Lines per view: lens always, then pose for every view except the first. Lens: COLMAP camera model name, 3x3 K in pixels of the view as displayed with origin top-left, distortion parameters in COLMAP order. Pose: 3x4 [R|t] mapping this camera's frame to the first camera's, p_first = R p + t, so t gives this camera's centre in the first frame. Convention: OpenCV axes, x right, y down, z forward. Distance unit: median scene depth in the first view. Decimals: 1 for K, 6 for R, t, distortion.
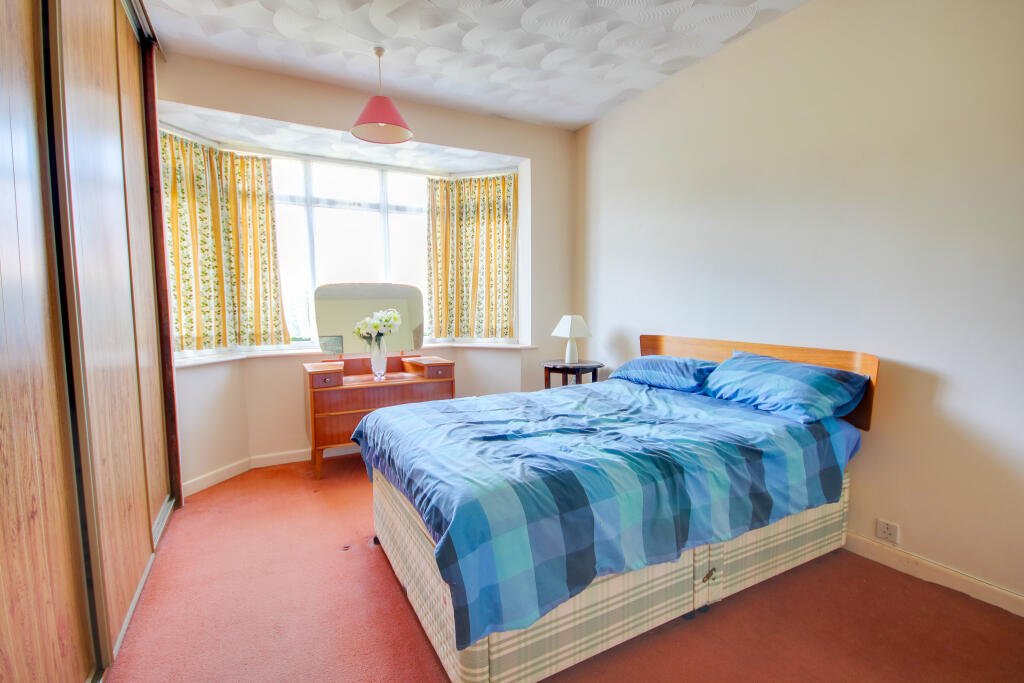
lens RADIAL K [[474.5, 0, 511.5], [0, 474.5, 344.0], [0, 0, 1]] dist [-0.003118, -0.004540]
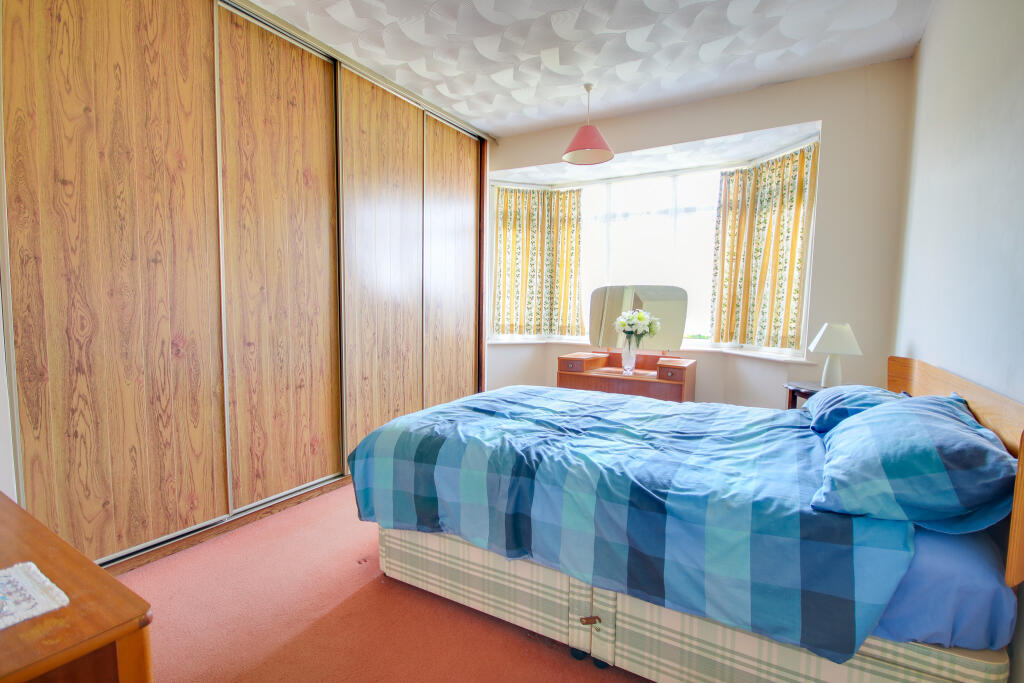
lens RADIAL K [[474.5, 0, 512.9], [0, 474.5, 343.9], [0, 0, 1]] dist [-0.003118, -0.004540]
pose [[0.522320, 0.081322, -0.848863, 0.515178], [-0.085982, 0.995392, 0.042454, -0.017255], [0.848404, 0.050812, 0.526905, 0.201768]]
